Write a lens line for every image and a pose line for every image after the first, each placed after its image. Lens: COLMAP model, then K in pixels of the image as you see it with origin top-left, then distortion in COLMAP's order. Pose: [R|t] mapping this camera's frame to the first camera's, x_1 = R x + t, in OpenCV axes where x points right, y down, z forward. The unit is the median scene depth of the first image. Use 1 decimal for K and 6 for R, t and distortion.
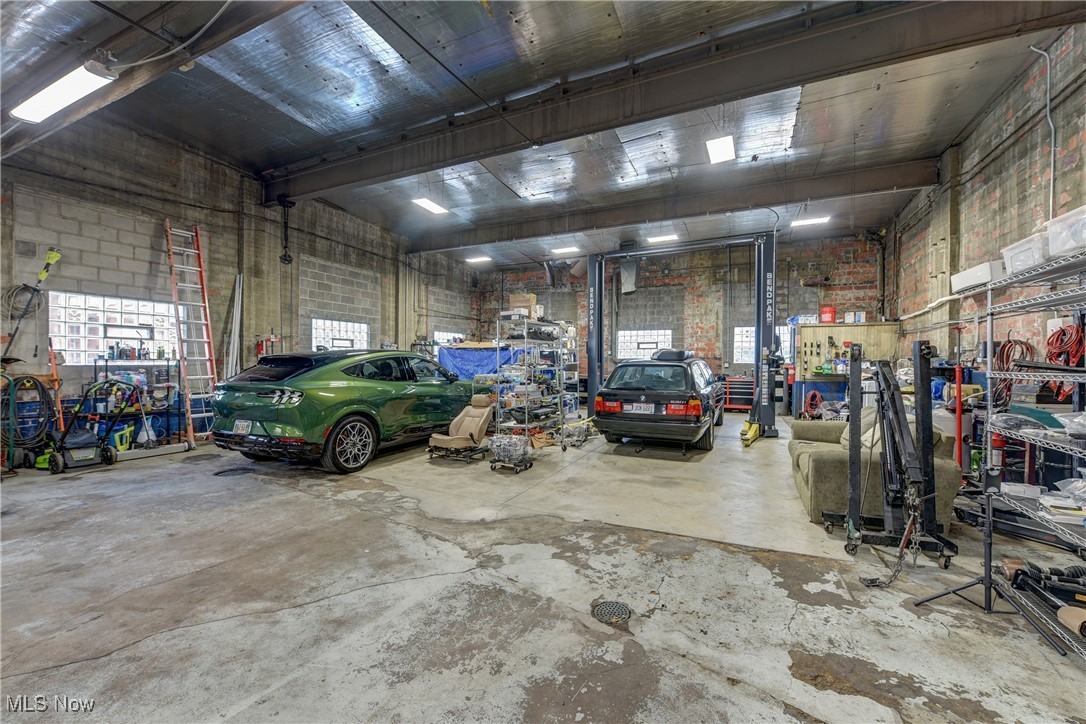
lens RADIAL K [[428.3, 0, 545.7], [0, 428.3, 365.4], [0, 0, 1]] dist [-0.001671, -0.000358]
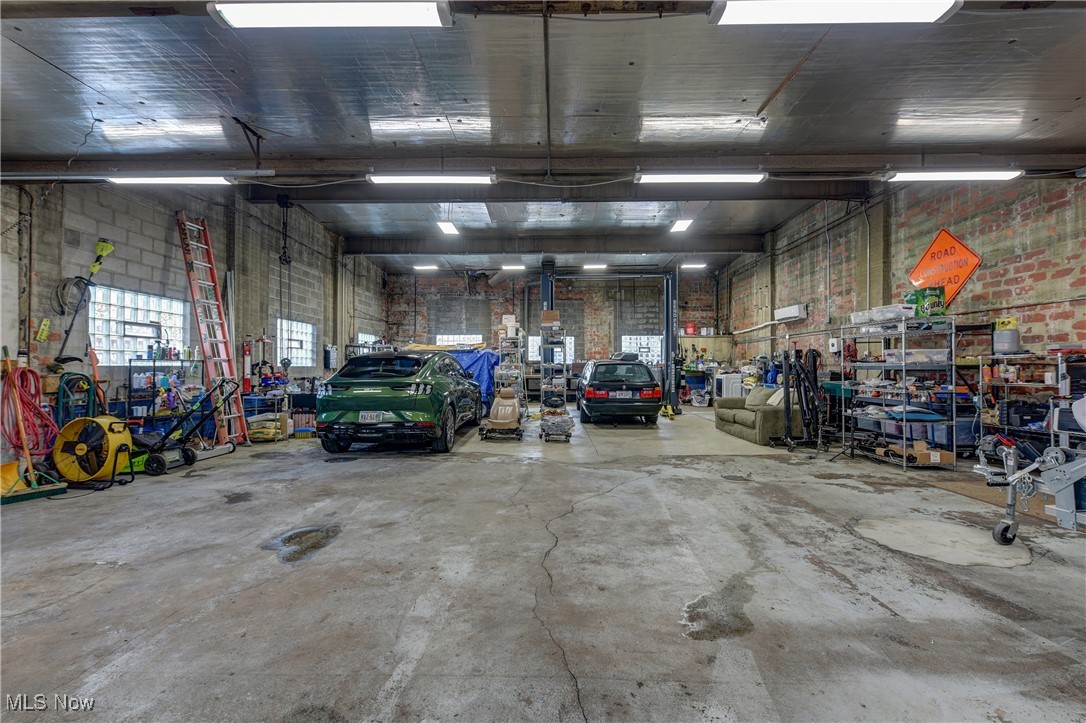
lens RADIAL K [[450.0, 0, 541.7], [0, 450.0, 361.3], [0, 0, 1]] dist [-0.001241, 0.000416]
pose [[0.915163, -0.001053, 0.403082, -0.474670], [0.008029, 0.999846, -0.015617, 0.009415], [-0.403003, 0.017529, 0.915031, -0.191928]]
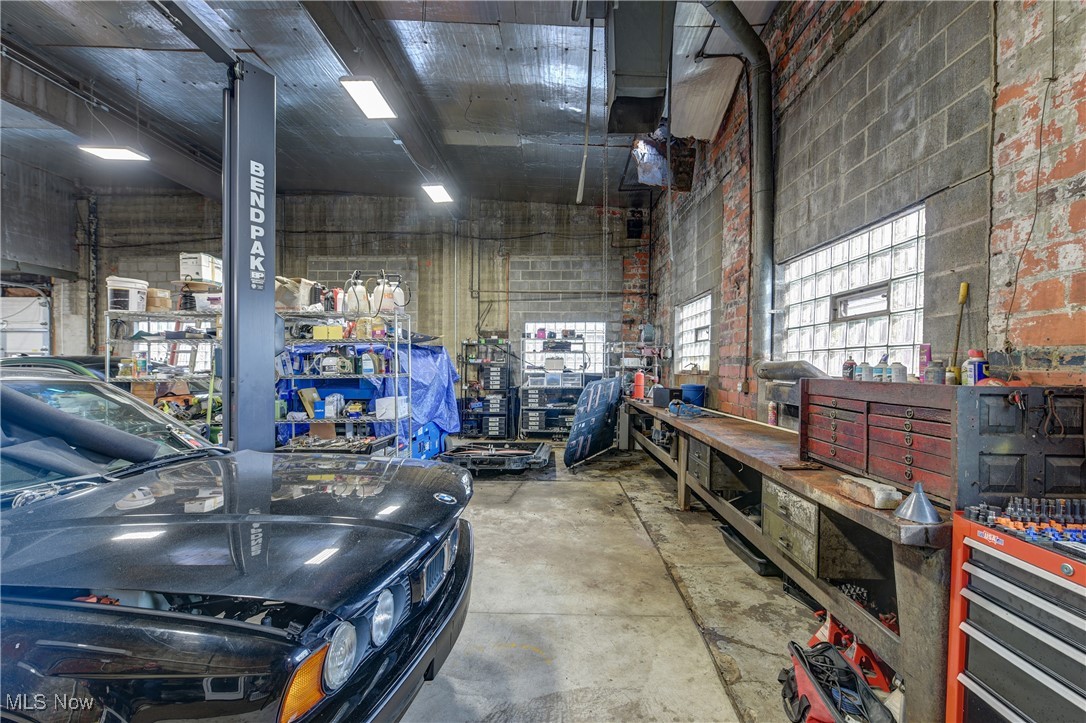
lens RADIAL K [[450.0, 0, 542.5], [0, 450.0, 365.8], [0, 0, 1]] dist [-0.001241, 0.000416]
pose [[0.389719, 0.002084, -0.920931, 0.633007], [-0.008730, 0.999961, -0.001432, -0.020026], [0.920892, 0.008598, 0.389722, 1.231429]]
